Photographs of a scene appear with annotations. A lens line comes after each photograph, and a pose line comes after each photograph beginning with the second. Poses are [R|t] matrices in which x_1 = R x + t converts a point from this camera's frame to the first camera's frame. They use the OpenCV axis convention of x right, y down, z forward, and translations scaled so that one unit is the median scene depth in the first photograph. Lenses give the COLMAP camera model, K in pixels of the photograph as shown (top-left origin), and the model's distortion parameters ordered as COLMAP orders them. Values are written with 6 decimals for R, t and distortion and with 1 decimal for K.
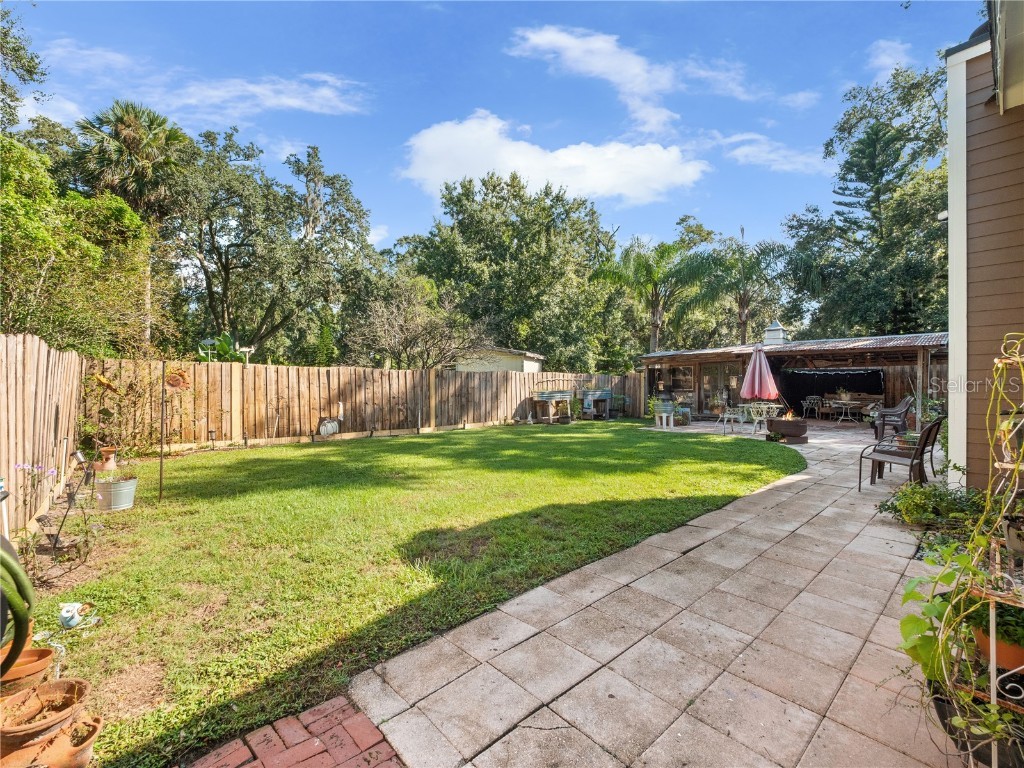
lens RADIAL K [[438.8, 0, 507.3], [0, 438.8, 384.2], [0, 0, 1]] dist [-0.003645, -0.000388]
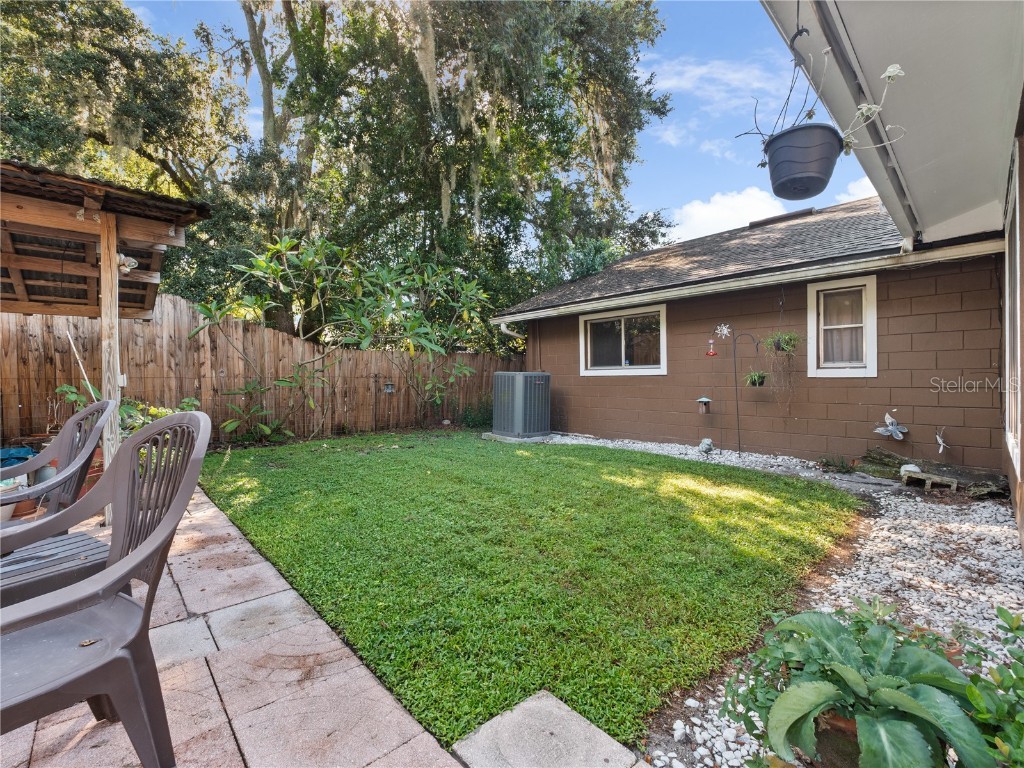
lens RADIAL K [[438.8, 0, 509.0], [0, 438.8, 382.2], [0, 0, 1]] dist [-0.003645, -0.000388]
pose [[-0.032727, -0.018074, 0.999301, 0.468260], [0.011866, 0.999759, 0.018471, 0.011609], [-0.999394, 0.012462, -0.032504, 0.542102]]
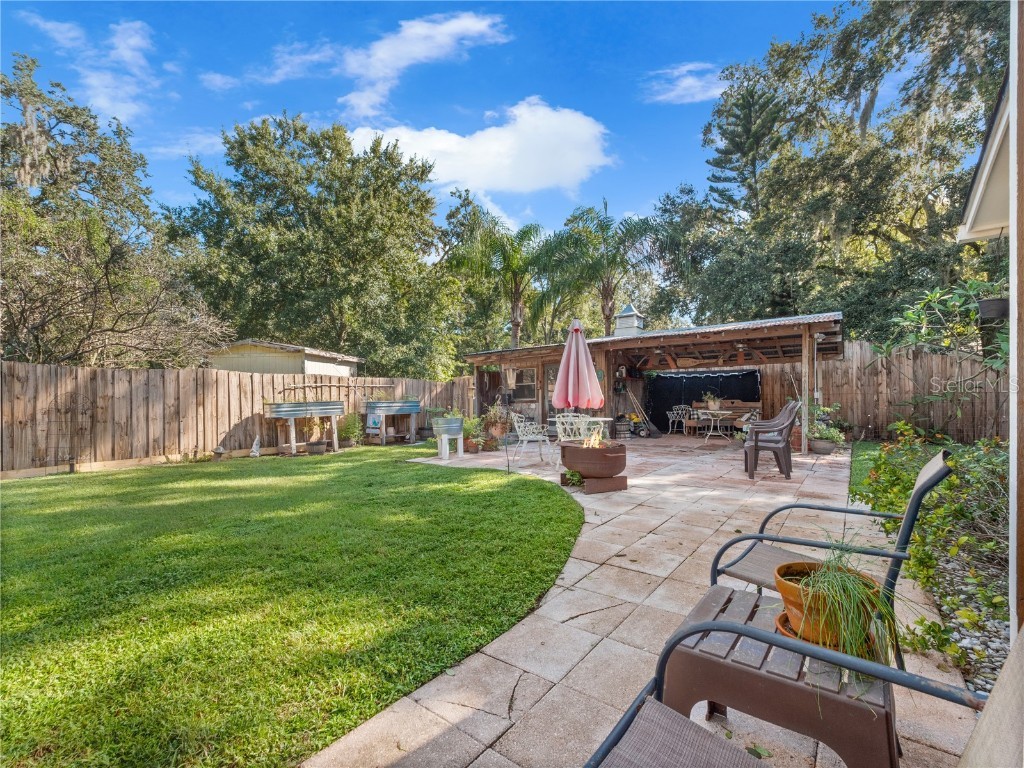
lens RADIAL K [[438.8, 0, 502.4], [0, 438.8, 402.0], [0, 0, 1]] dist [-0.003645, -0.000388]
pose [[0.985470, -0.012343, 0.169398, 0.260714], [0.011963, 0.999923, 0.003265, 0.015000], [-0.169425, -0.001192, 0.985542, 0.293428]]
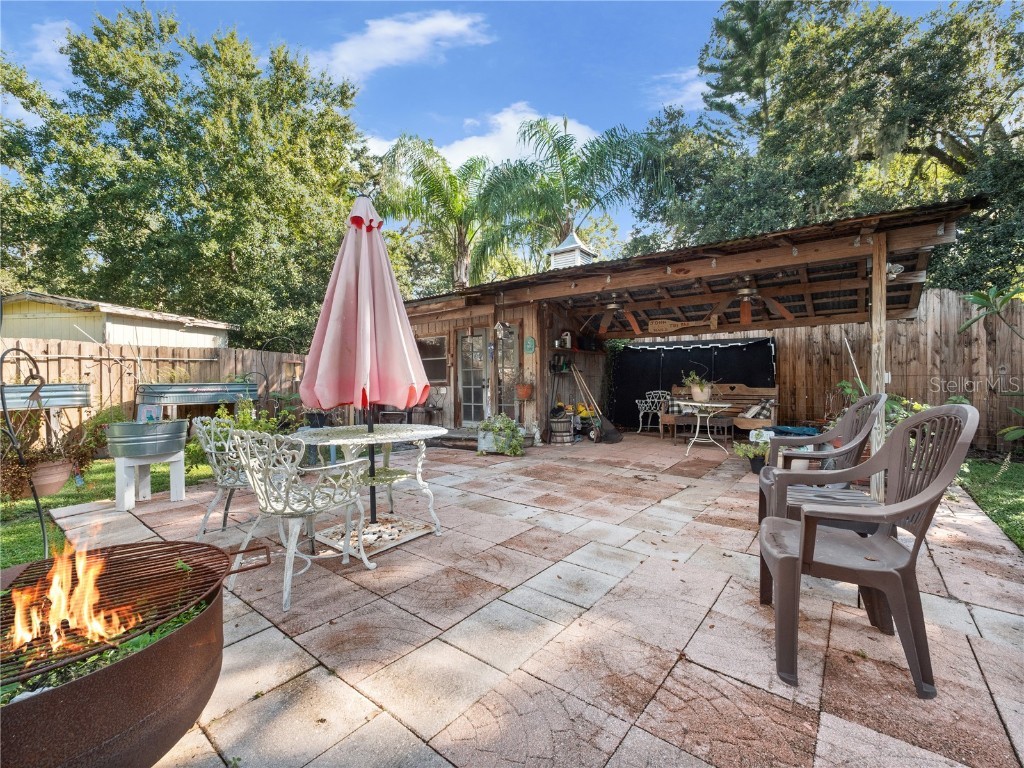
lens RADIAL K [[438.8, 0, 500.8], [0, 438.8, 381.7], [0, 0, 1]] dist [-0.003645, -0.000388]
pose [[0.986359, -0.008191, 0.164404, 0.436613], [0.007410, 0.999958, 0.005367, 0.011875], [-0.164441, -0.004075, 0.986378, 0.520579]]
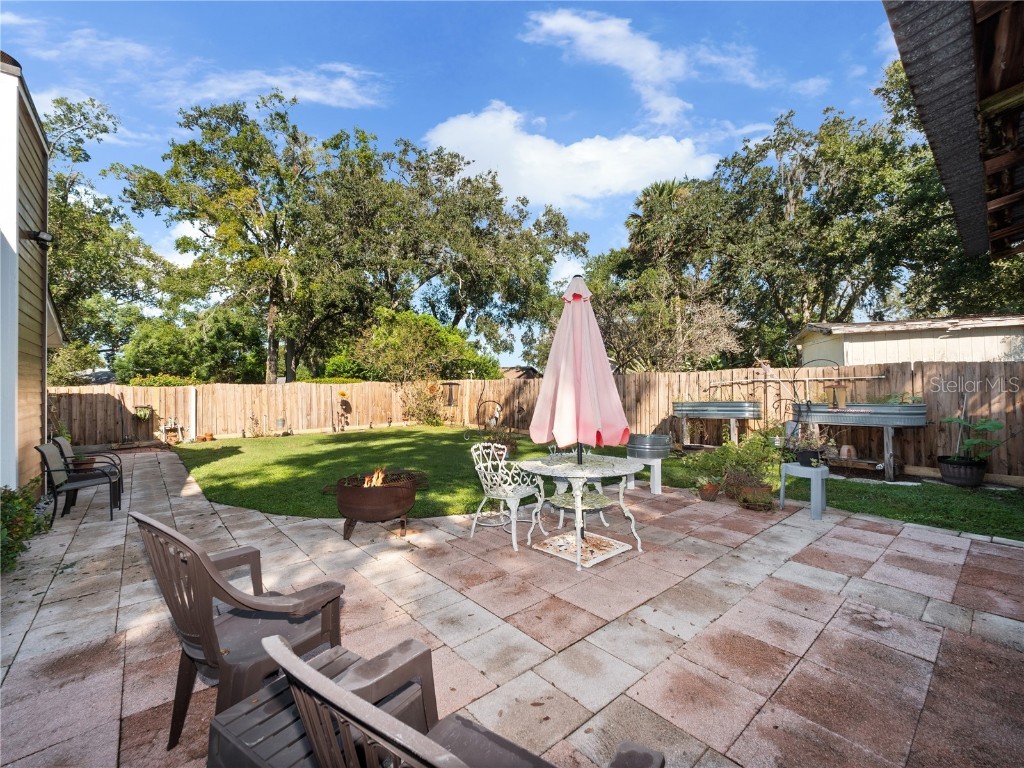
lens RADIAL K [[438.8, 0, 507.5], [0, 438.8, 380.5], [0, 0, 1]] dist [-0.003645, -0.000388]
pose [[-0.021372, -0.014199, -0.999671, 0.653706], [0.016393, 0.999760, -0.014551, -0.008711], [0.999637, -0.016698, -0.021134, 0.686150]]
